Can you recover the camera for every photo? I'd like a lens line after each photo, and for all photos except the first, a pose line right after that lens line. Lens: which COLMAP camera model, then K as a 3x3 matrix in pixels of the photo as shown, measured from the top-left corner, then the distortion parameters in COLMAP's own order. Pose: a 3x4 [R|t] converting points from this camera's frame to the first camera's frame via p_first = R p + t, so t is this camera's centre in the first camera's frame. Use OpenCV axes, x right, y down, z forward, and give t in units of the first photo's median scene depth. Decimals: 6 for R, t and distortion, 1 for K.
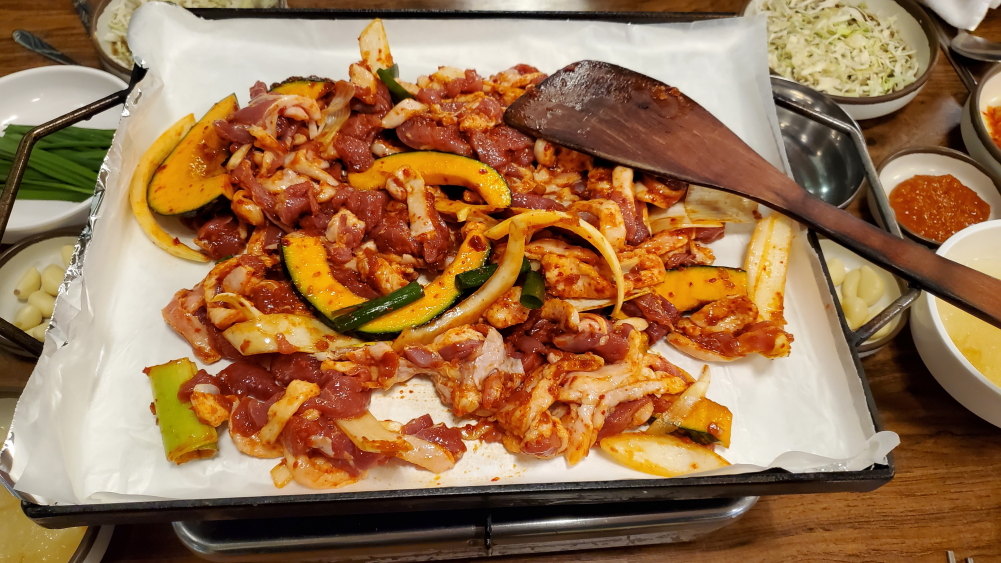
lens RADIAL K [[752.7, 0, 533.5], [0, 752.7, 306.6], [0, 0, 1]] dist [0.101364, -0.153435]
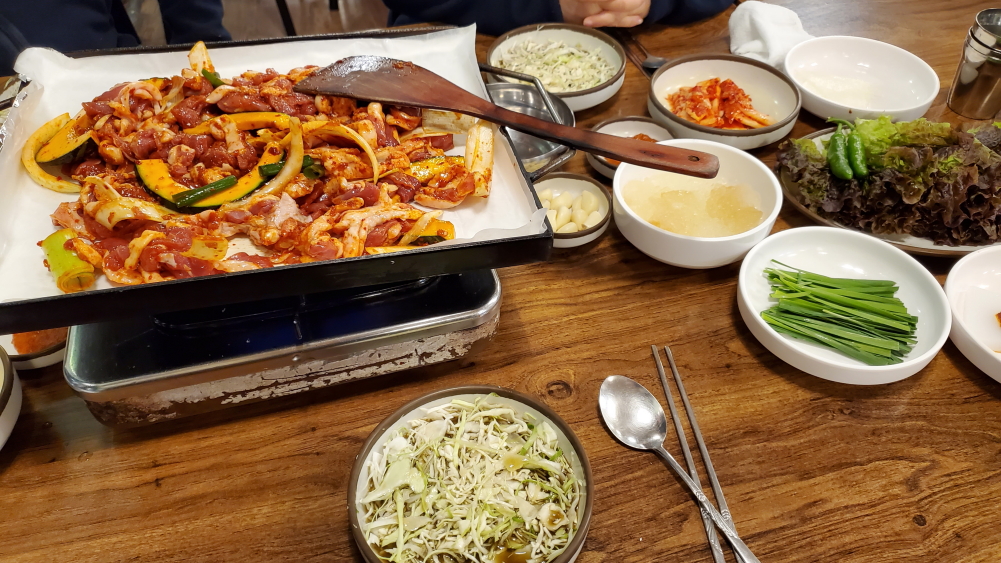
lens RADIAL K [[752.7, 0, 533.5], [0, 752.7, 306.6], [0, 0, 1]] dist [0.101364, -0.153435]
pose [[0.982092, -0.142703, 0.123012, 0.175397], [0.165190, 0.966184, -0.197989, 0.525857], [-0.090598, 0.214764, 0.972455, -0.384612]]
